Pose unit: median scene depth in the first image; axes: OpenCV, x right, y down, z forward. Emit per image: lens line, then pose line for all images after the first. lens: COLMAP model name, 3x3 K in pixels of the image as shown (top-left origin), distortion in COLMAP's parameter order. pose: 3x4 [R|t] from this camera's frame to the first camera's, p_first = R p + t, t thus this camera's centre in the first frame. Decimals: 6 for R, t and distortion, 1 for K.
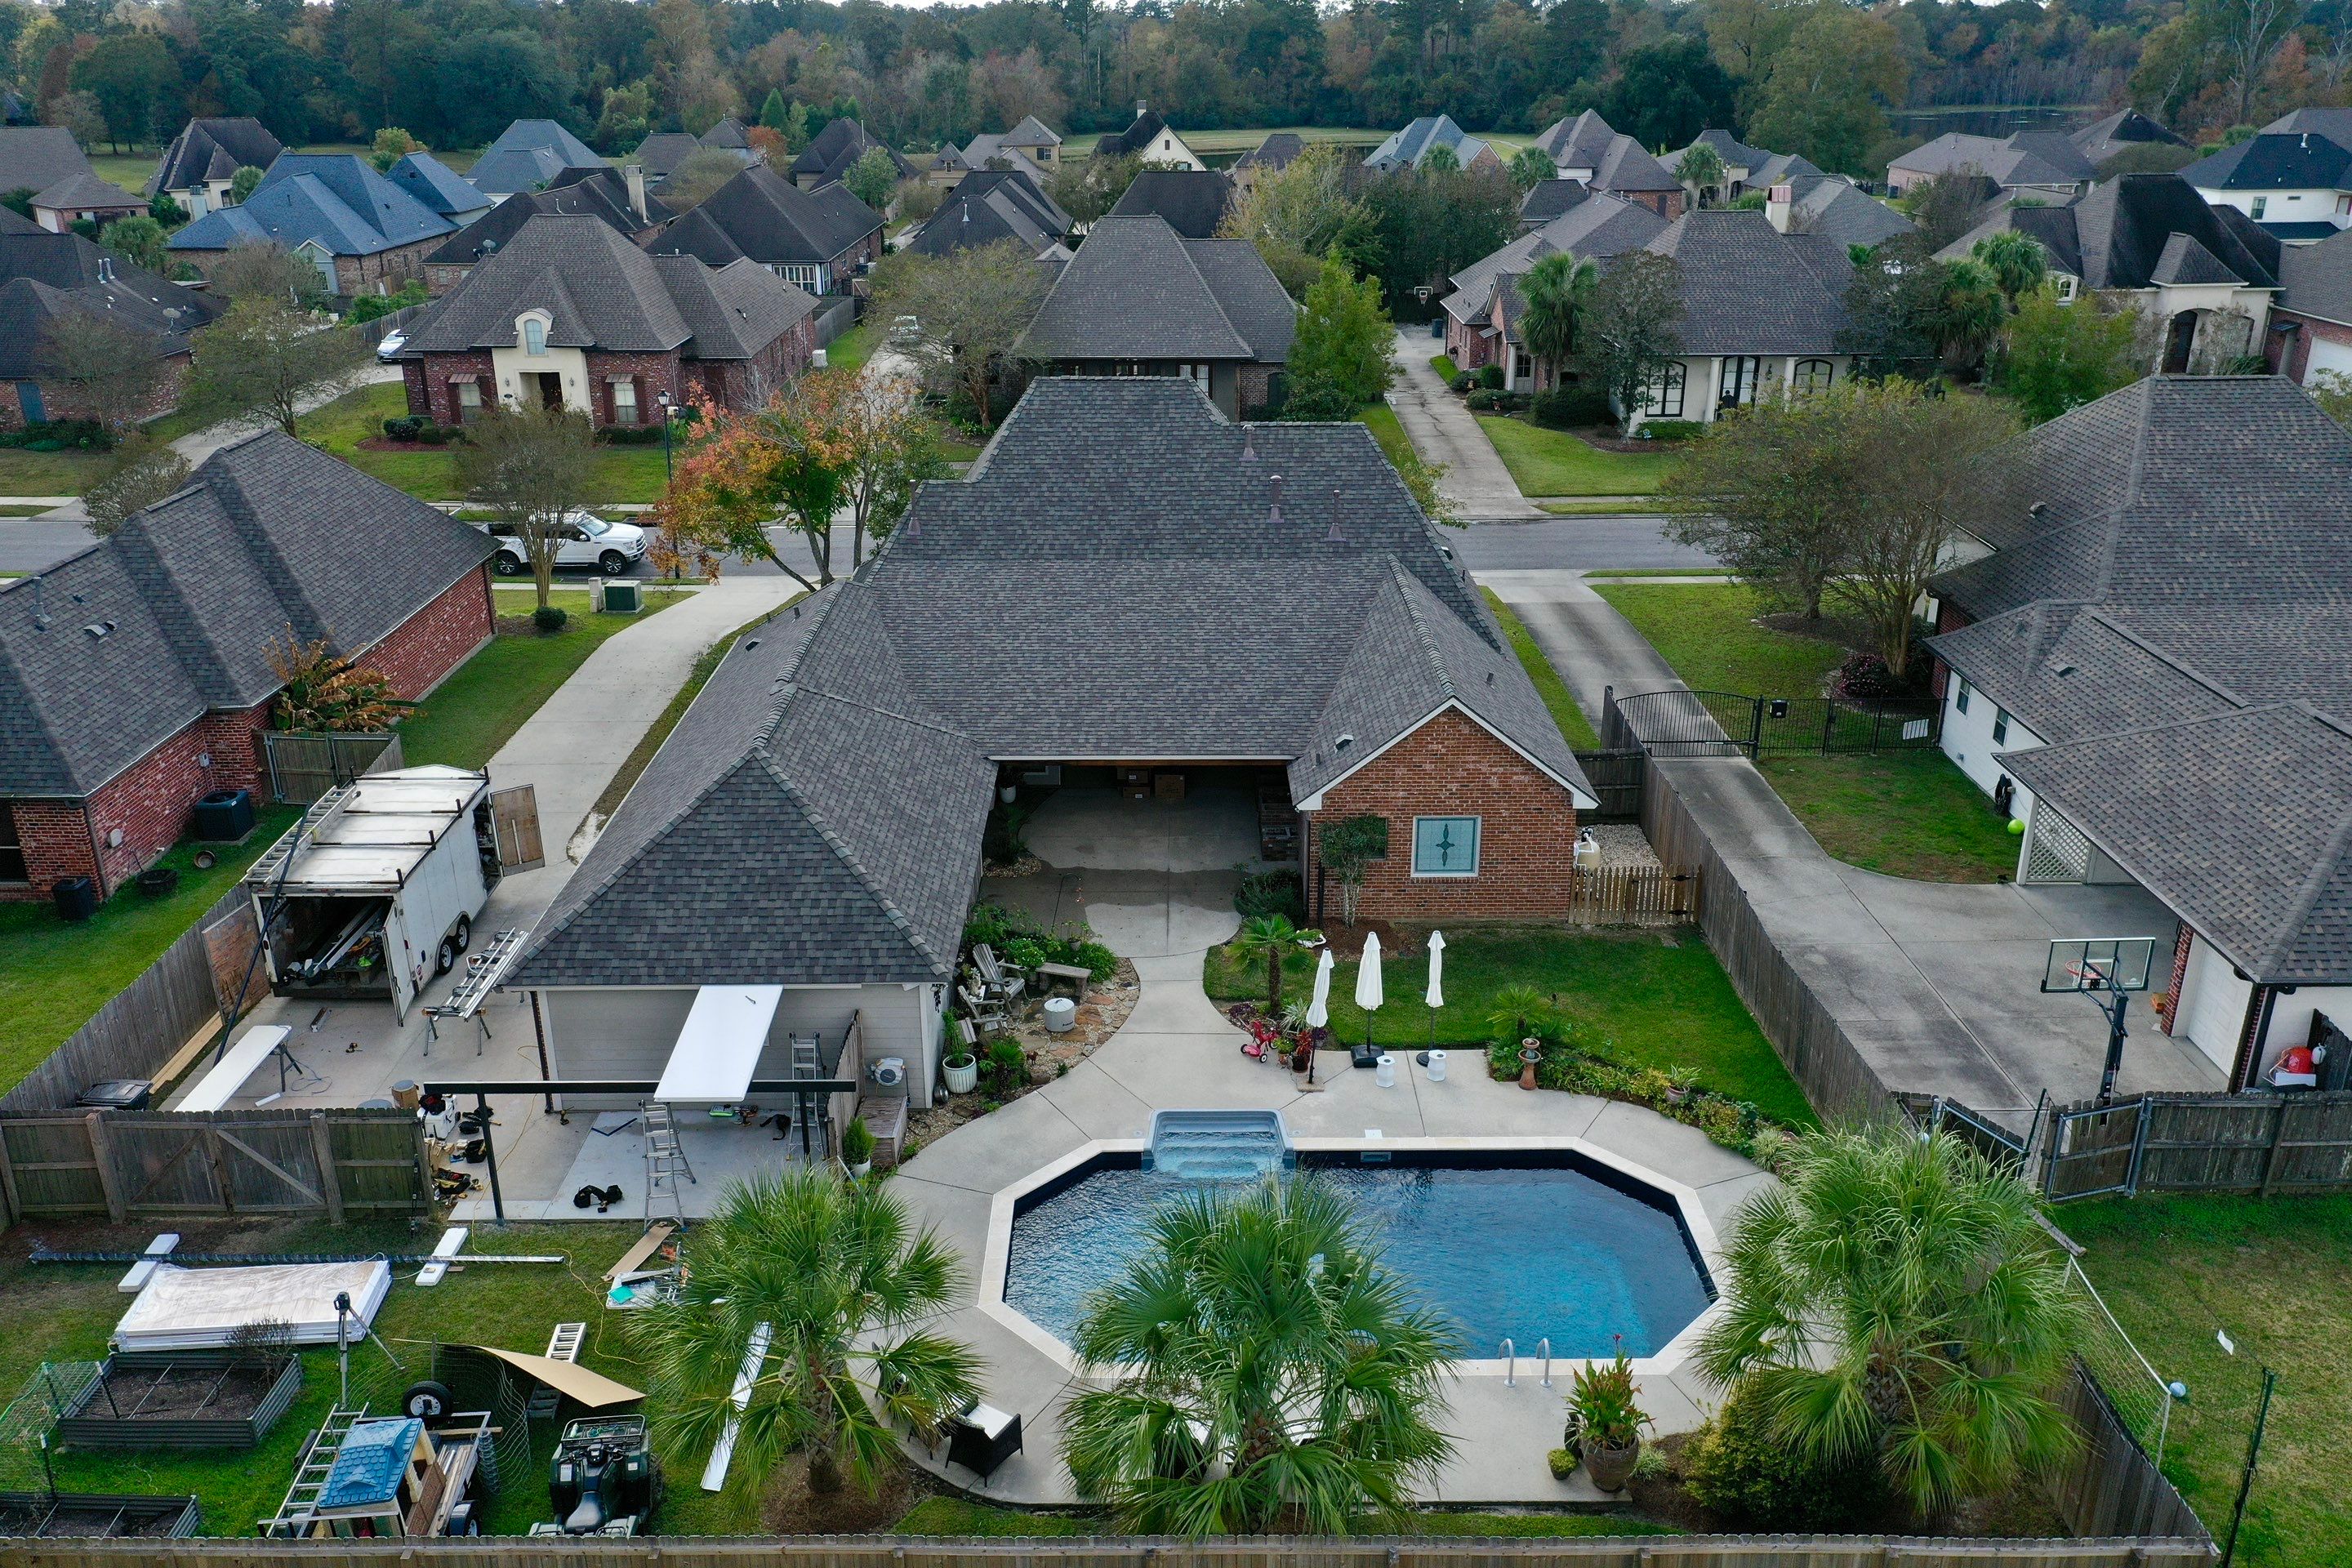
lens RADIAL K [[1842.4, 0, 1169.6], [0, 1842.4, 790.4], [0, 0, 1]] dist [0.024896, -0.005469]
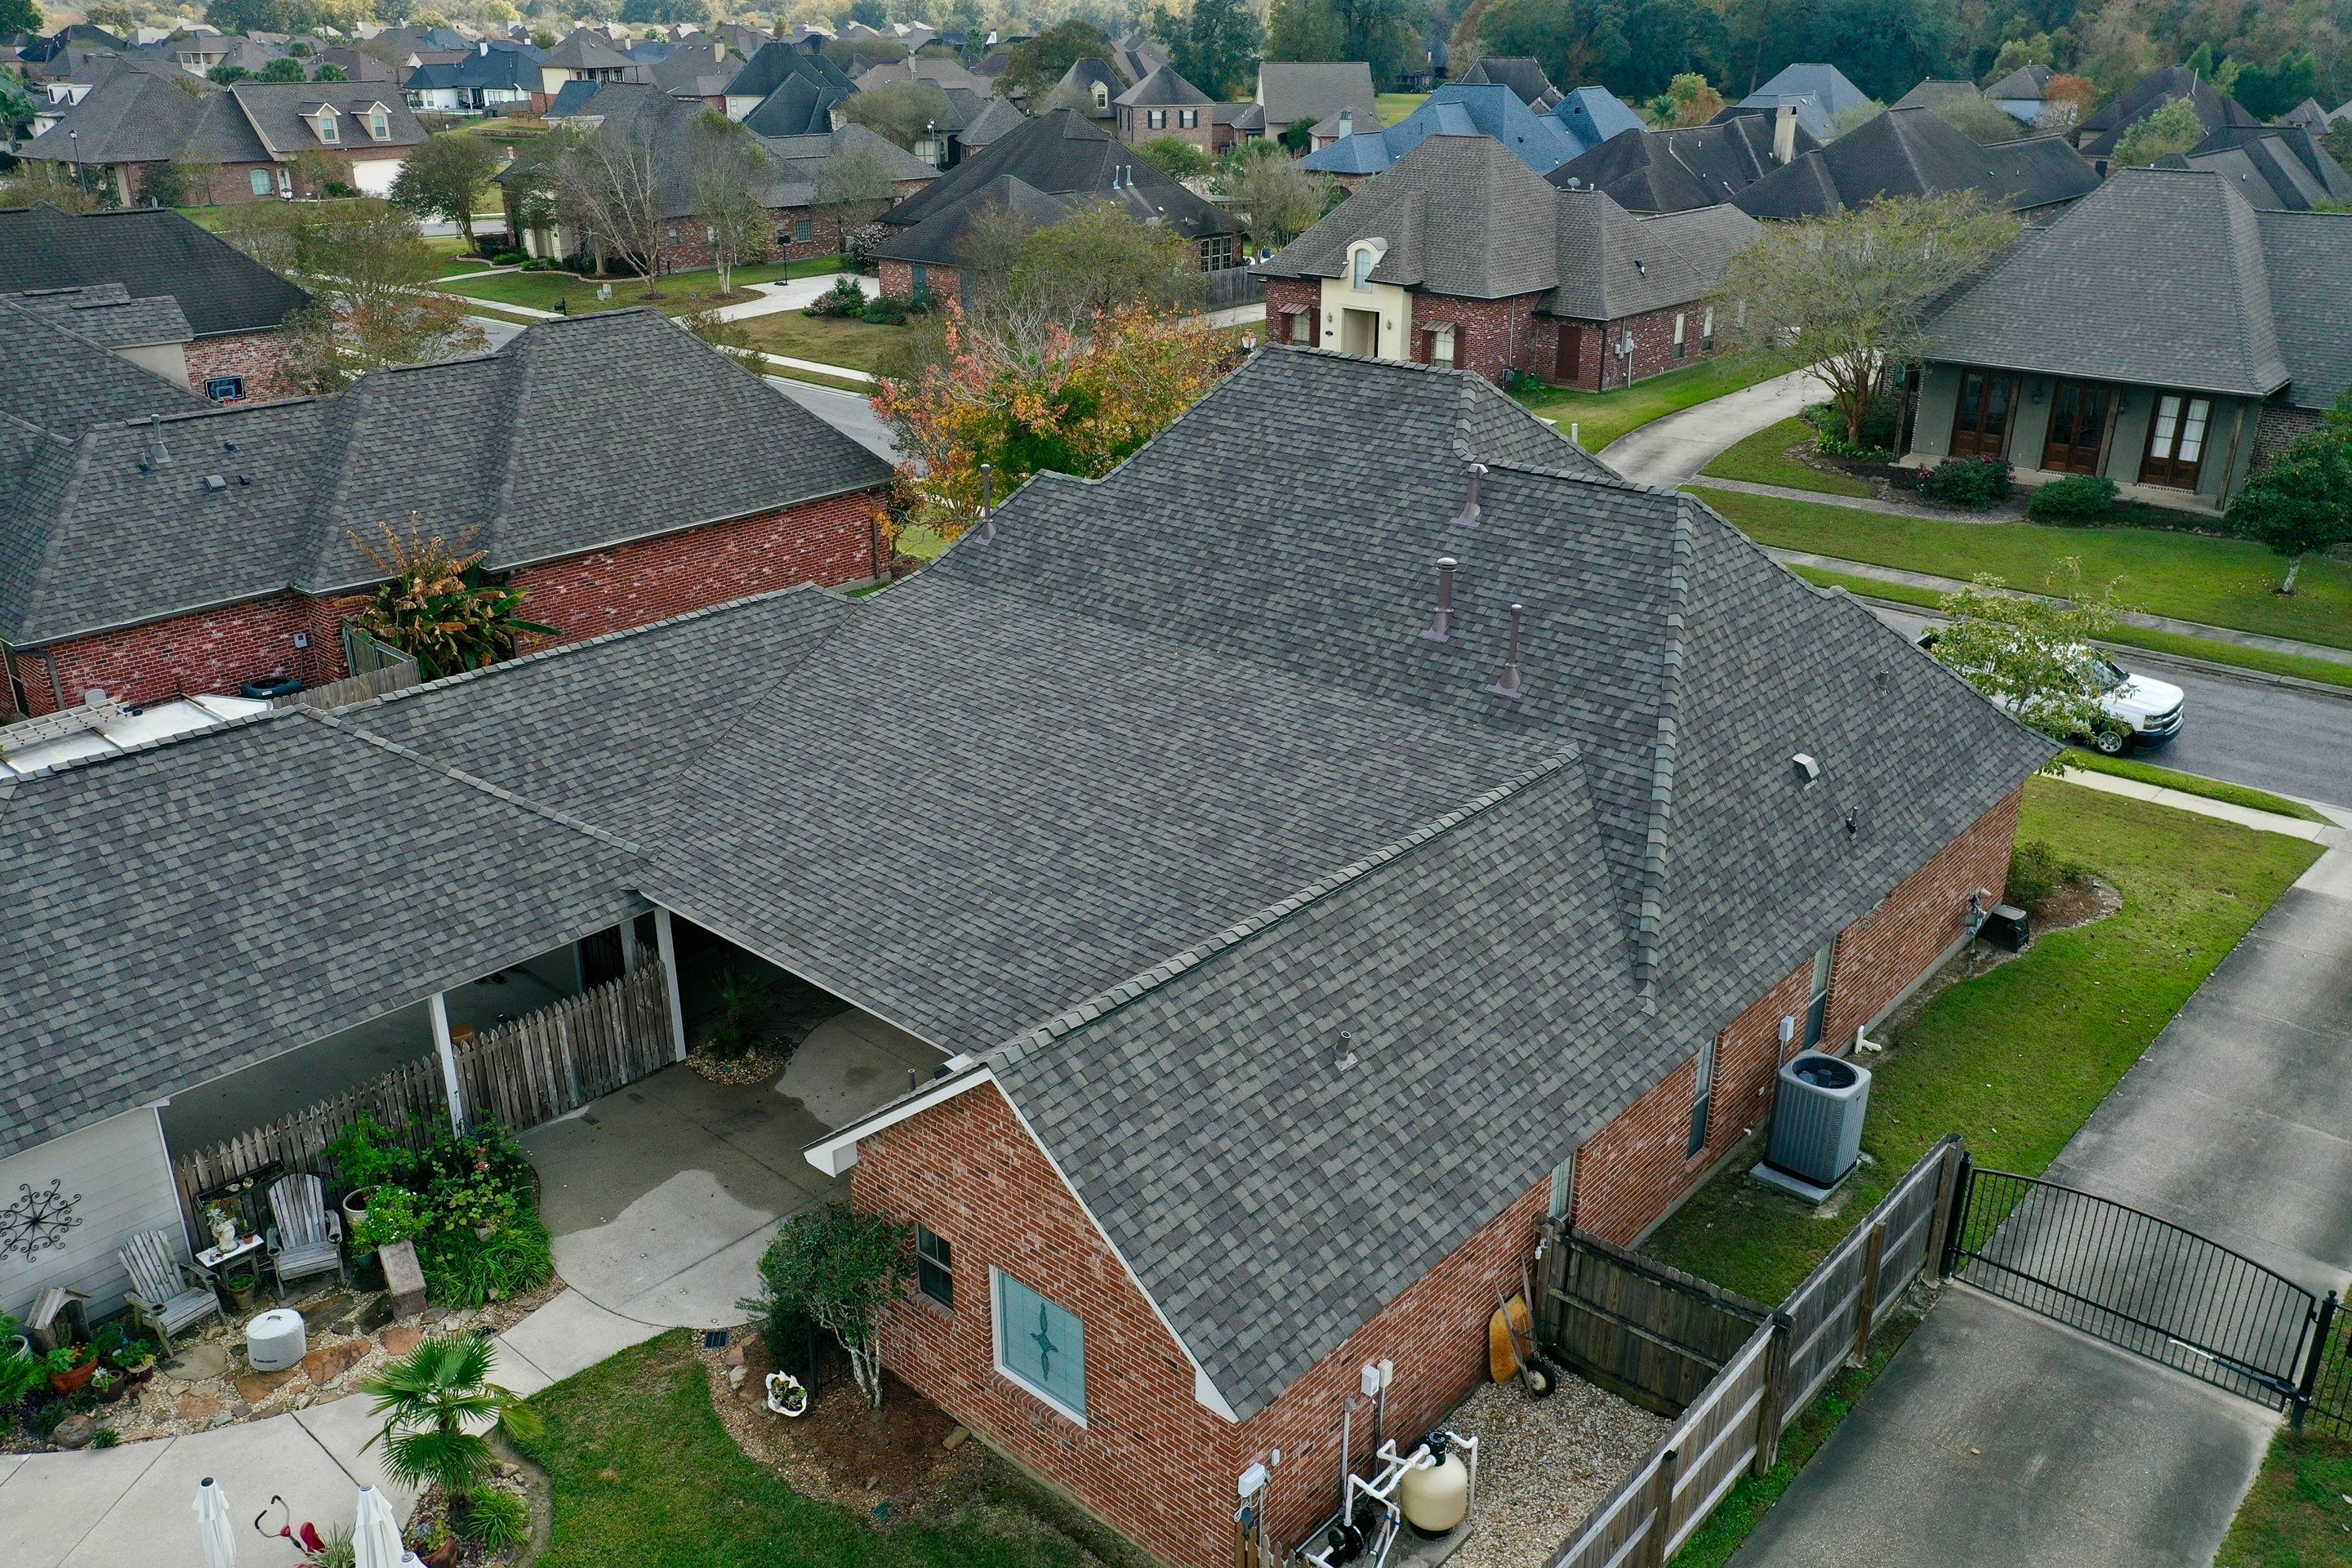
lens RADIAL K [[1847.3, 0, 1165.6], [0, 1847.3, 785.9], [0, 0, 1]] dist [0.015345, -0.001765]
pose [[0.741928, 0.261370, -0.617437, 0.370489], [-0.253740, 0.961851, 0.102265, -0.144205], [0.620612, 0.080796, 0.779944, 0.530837]]
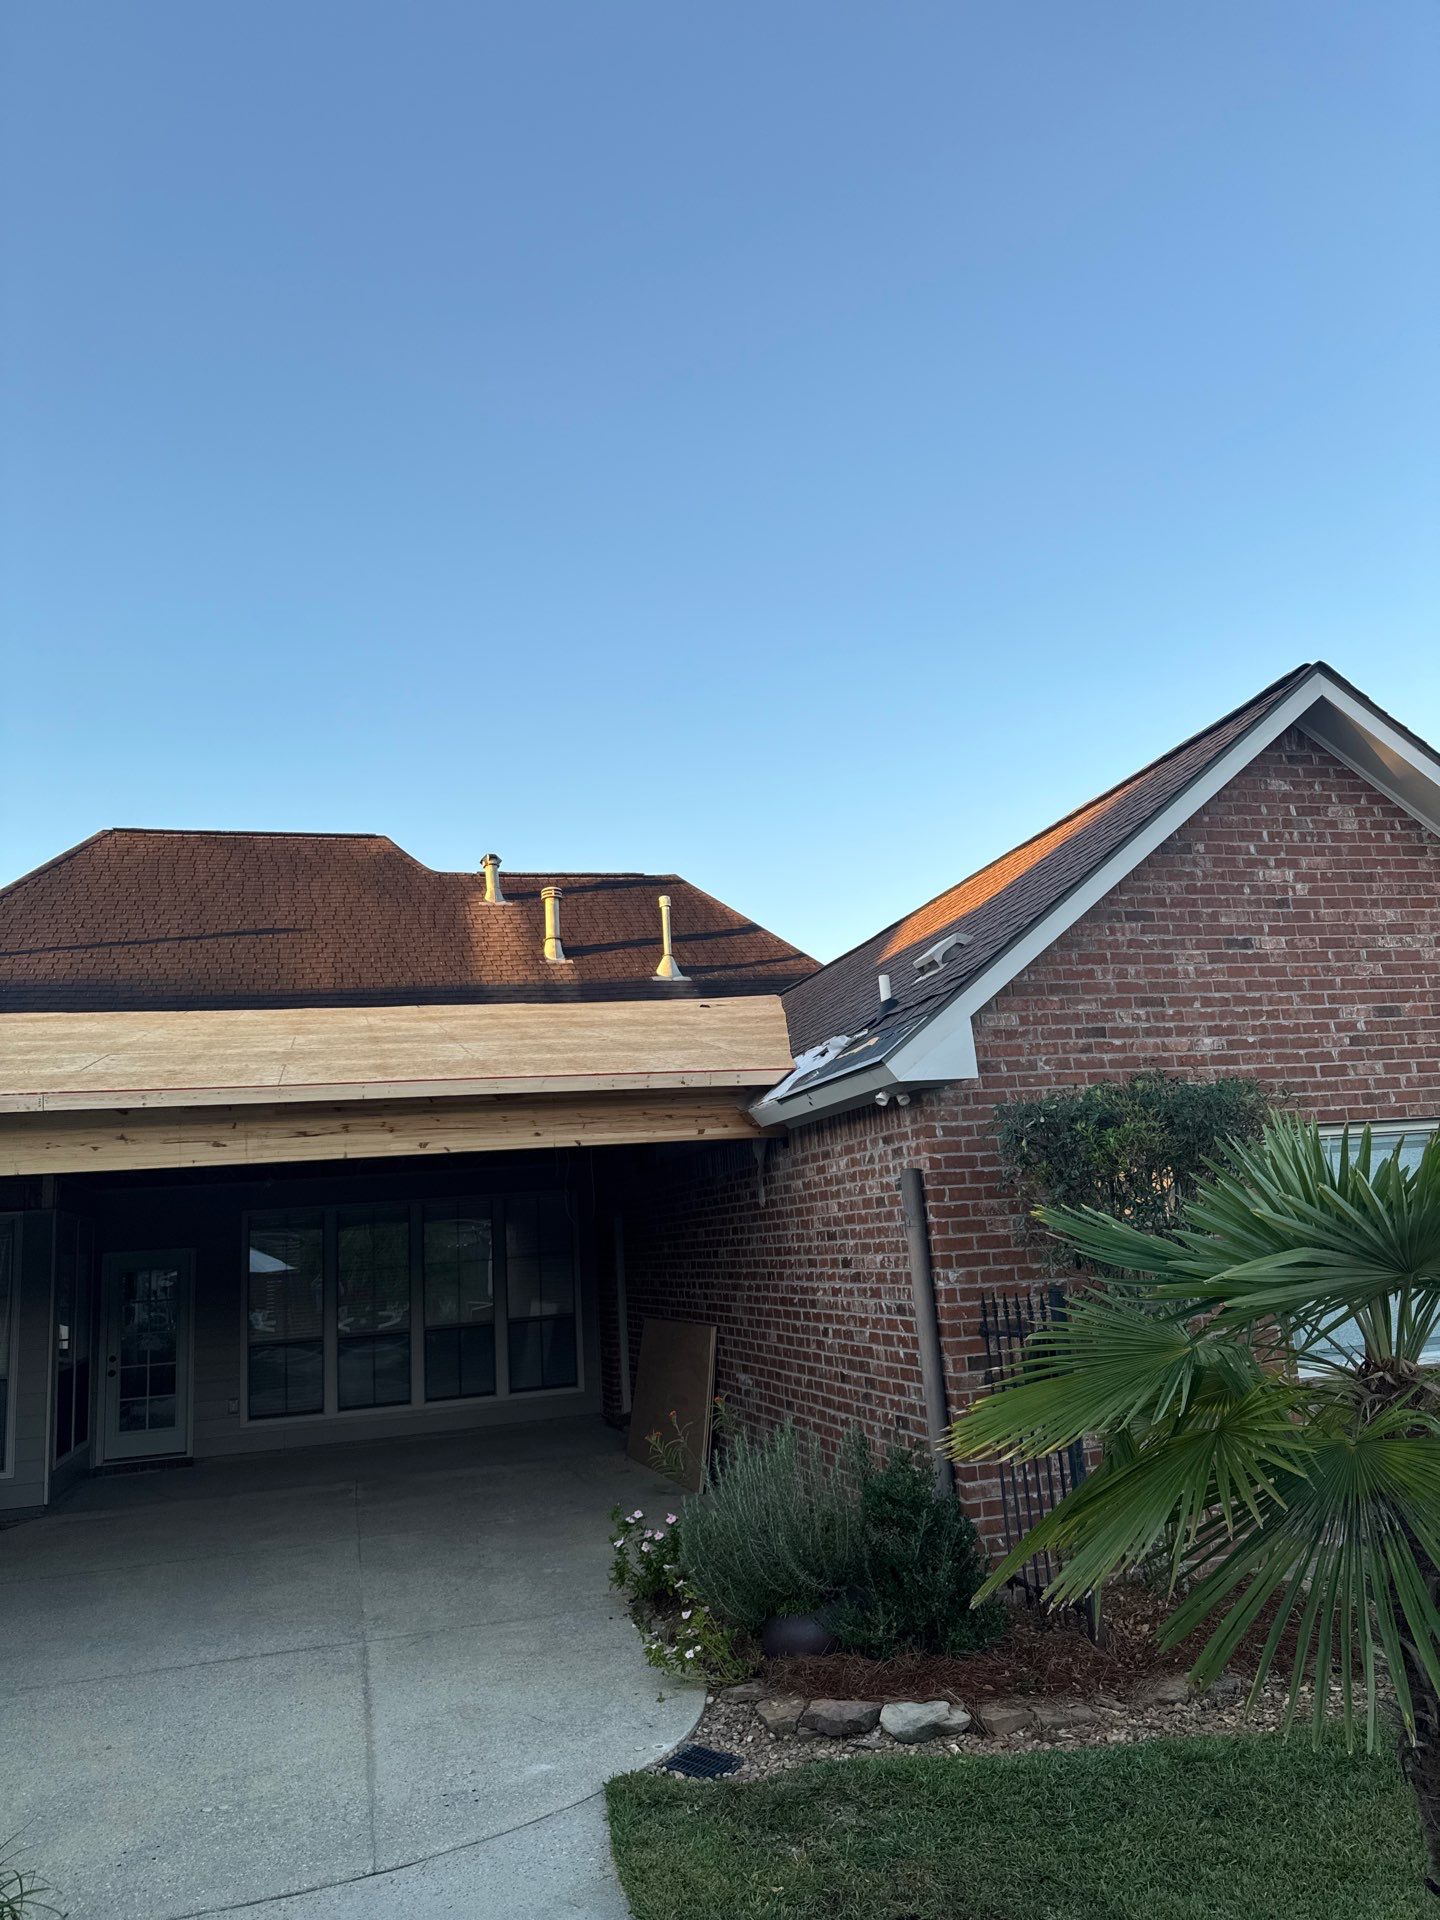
lens RADIAL K [[1347.0, 0, 720.0], [0, 1347.0, 960.0], [0, 0, 1]] dist [0.111436, -0.141492]
pose [[0.962525, -0.007616, 0.271085, -0.003811], [0.159286, 0.824888, -0.542391, 0.078398], [-0.219484, 0.565245, 0.795188, 0.701727]]
